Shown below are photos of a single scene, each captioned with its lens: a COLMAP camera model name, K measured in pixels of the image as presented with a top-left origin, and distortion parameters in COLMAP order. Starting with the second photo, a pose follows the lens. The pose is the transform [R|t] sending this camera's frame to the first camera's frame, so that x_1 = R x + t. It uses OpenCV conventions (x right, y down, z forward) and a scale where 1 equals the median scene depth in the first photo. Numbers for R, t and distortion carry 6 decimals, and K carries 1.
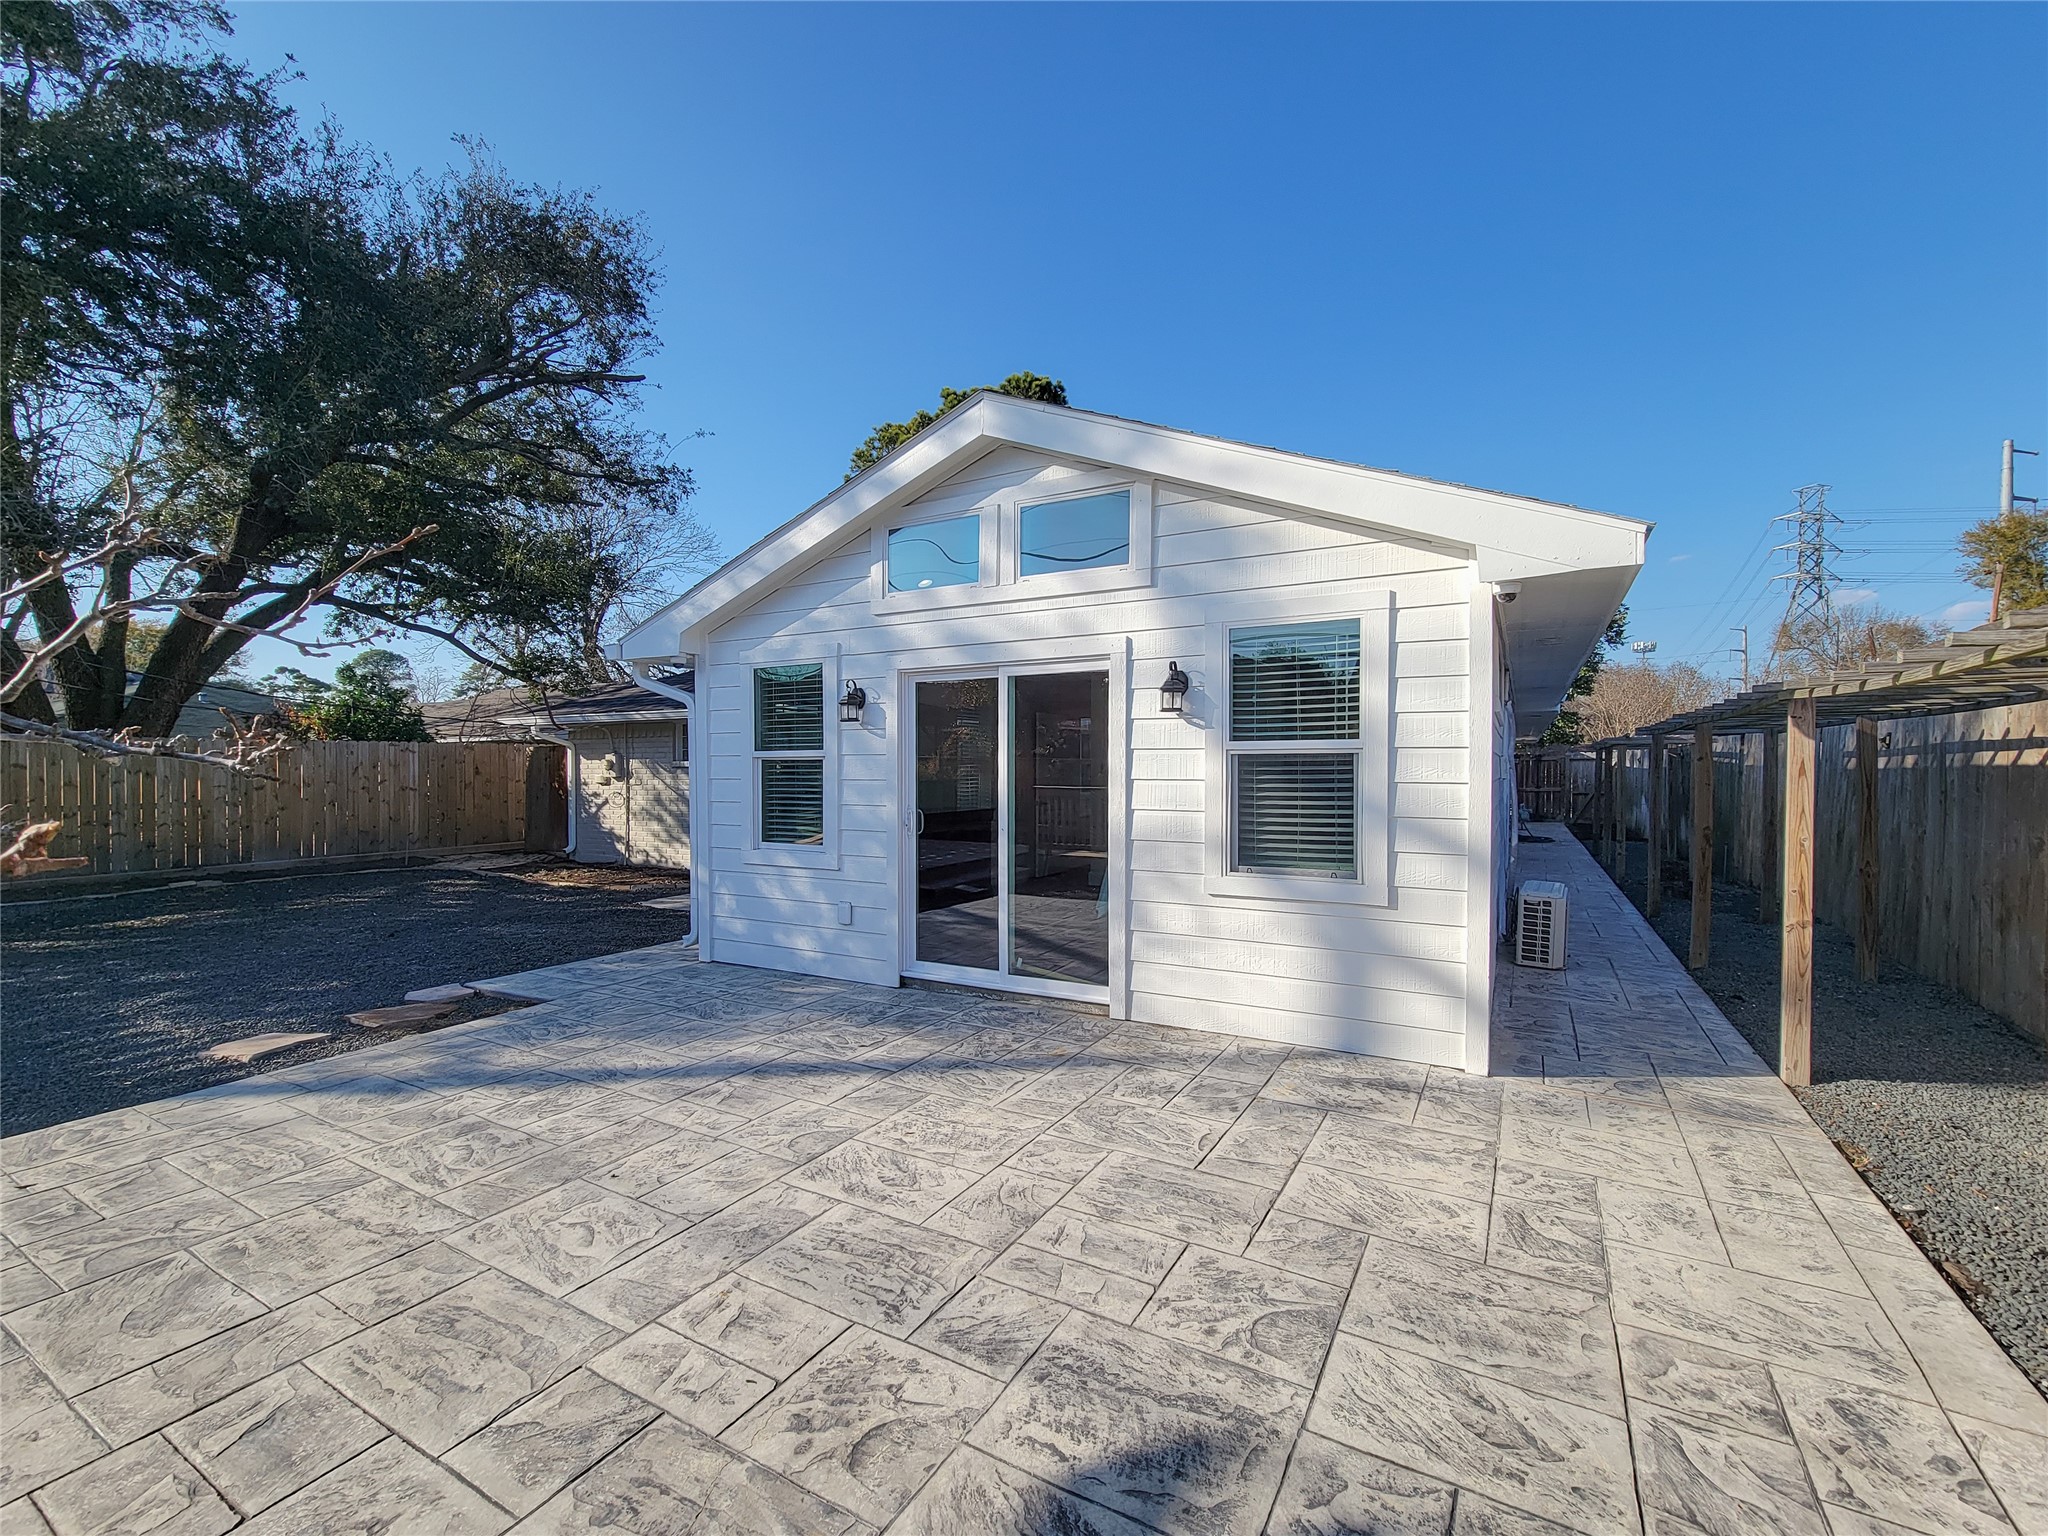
lens RADIAL K [[873.7, 0, 1035.3], [0, 873.7, 774.5], [0, 0, 1]] dist [0.002385, -0.000339]
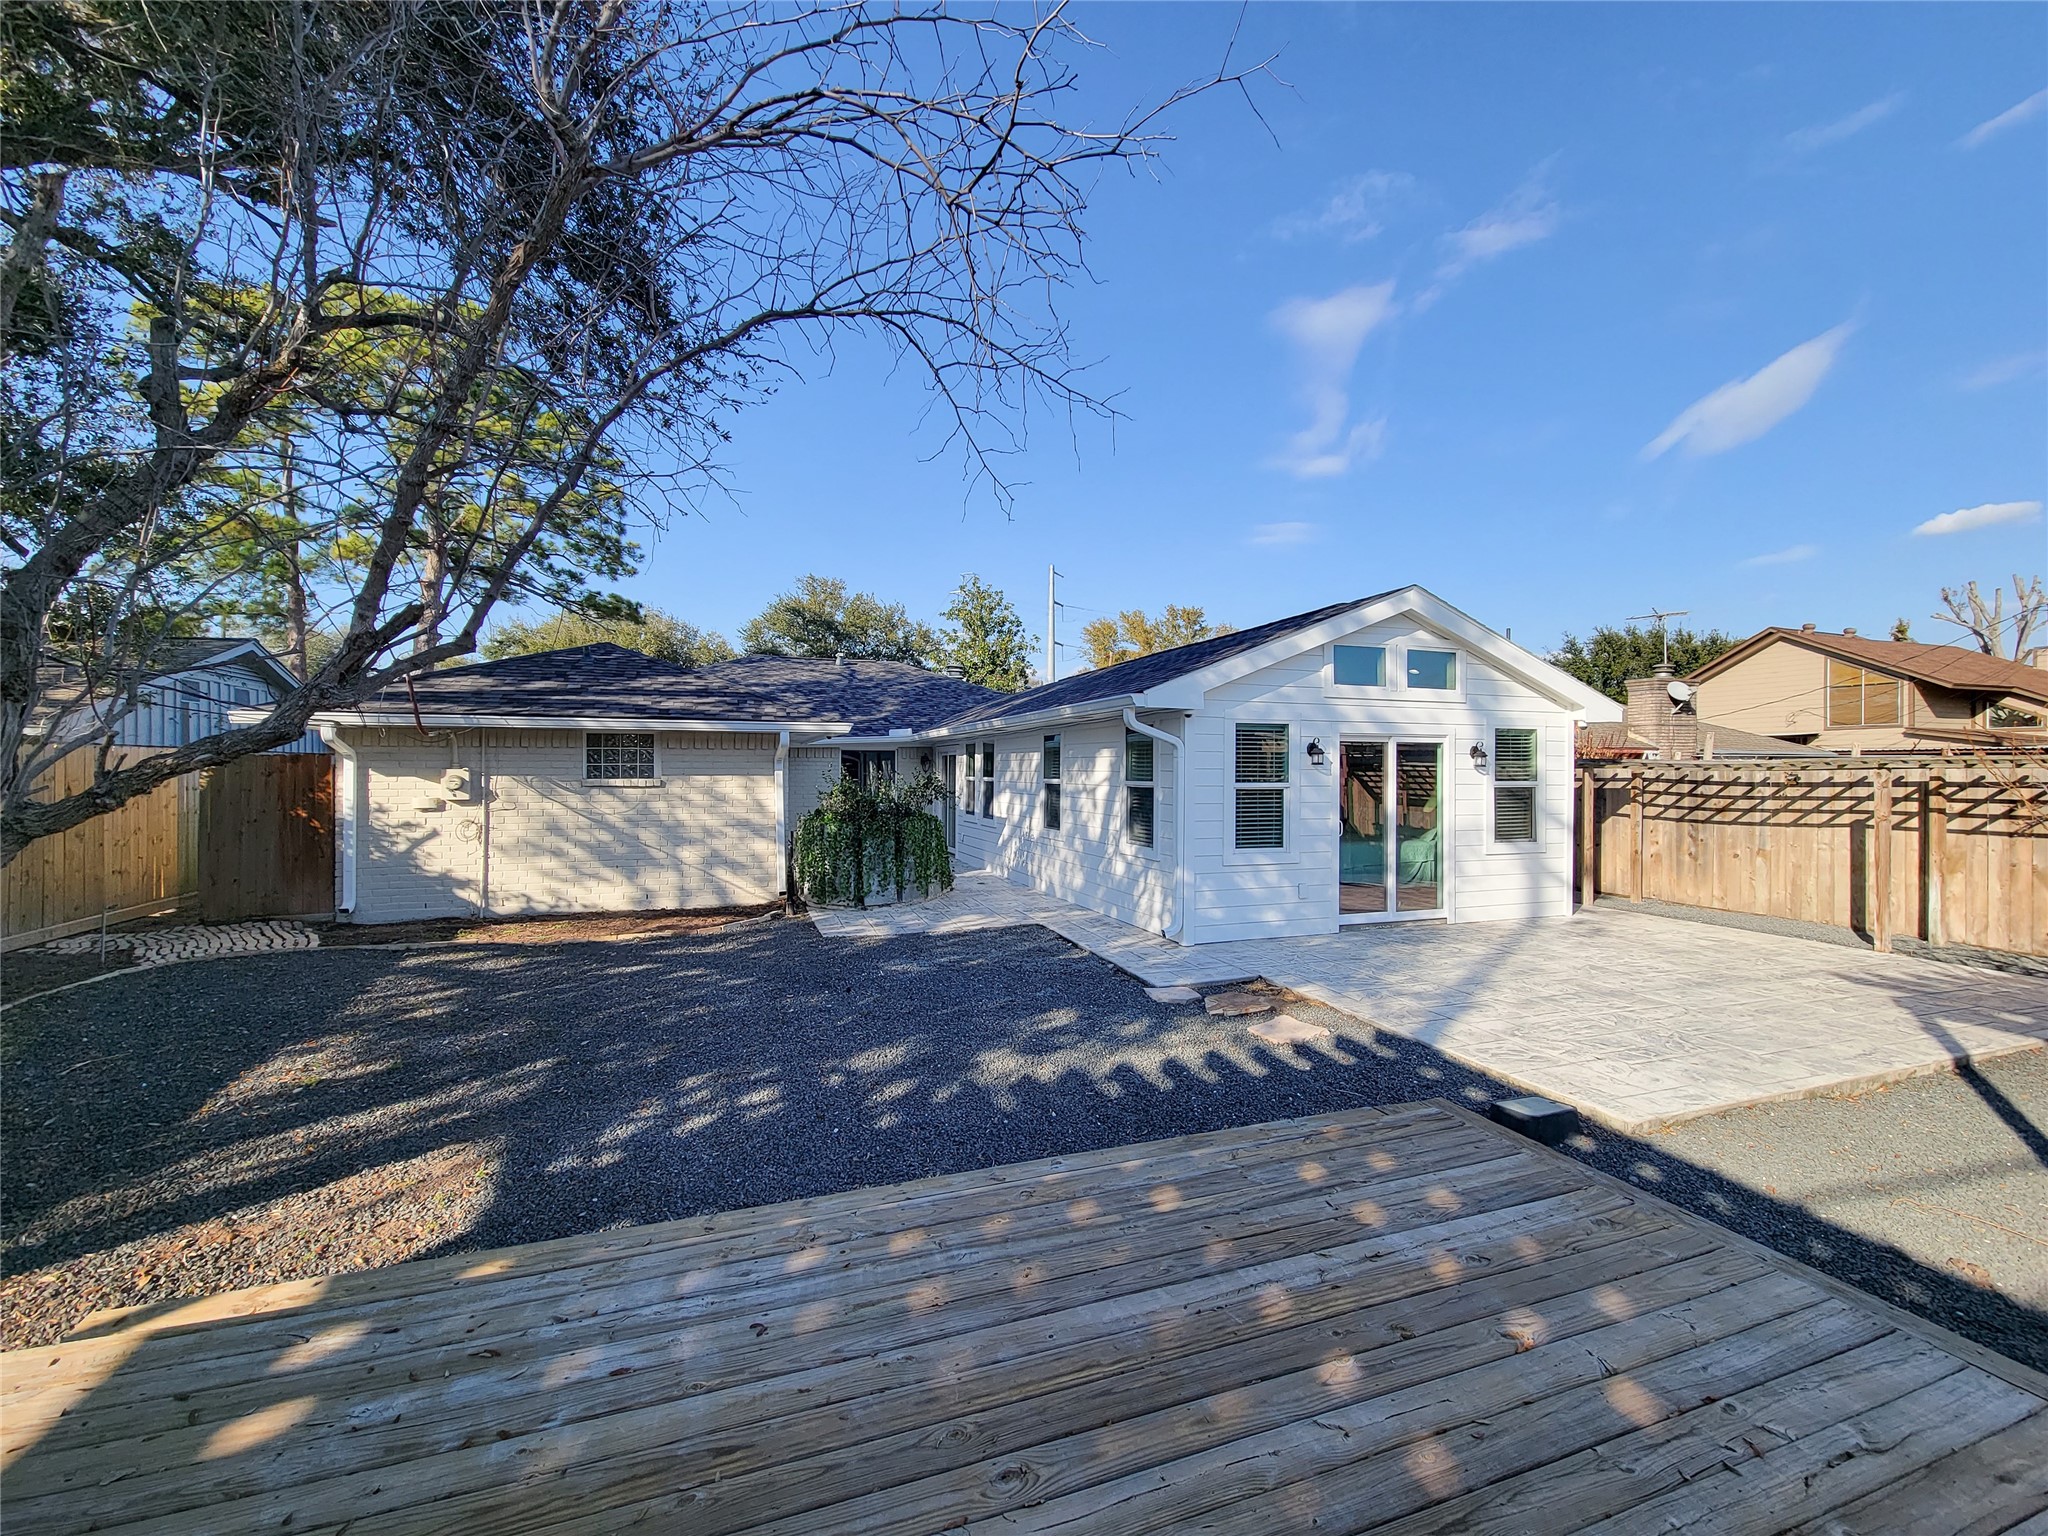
lens RADIAL K [[963.3, 0, 873.7], [0, 963.3, 766.1], [0, 0, 1]] dist [0.002852, 0.000261]
pose [[0.654830, 0.004313, 0.755764, -2.042449], [0.000051, 0.999983, -0.005751, -0.049344], [-0.755776, 0.003804, 0.654819, 0.488345]]
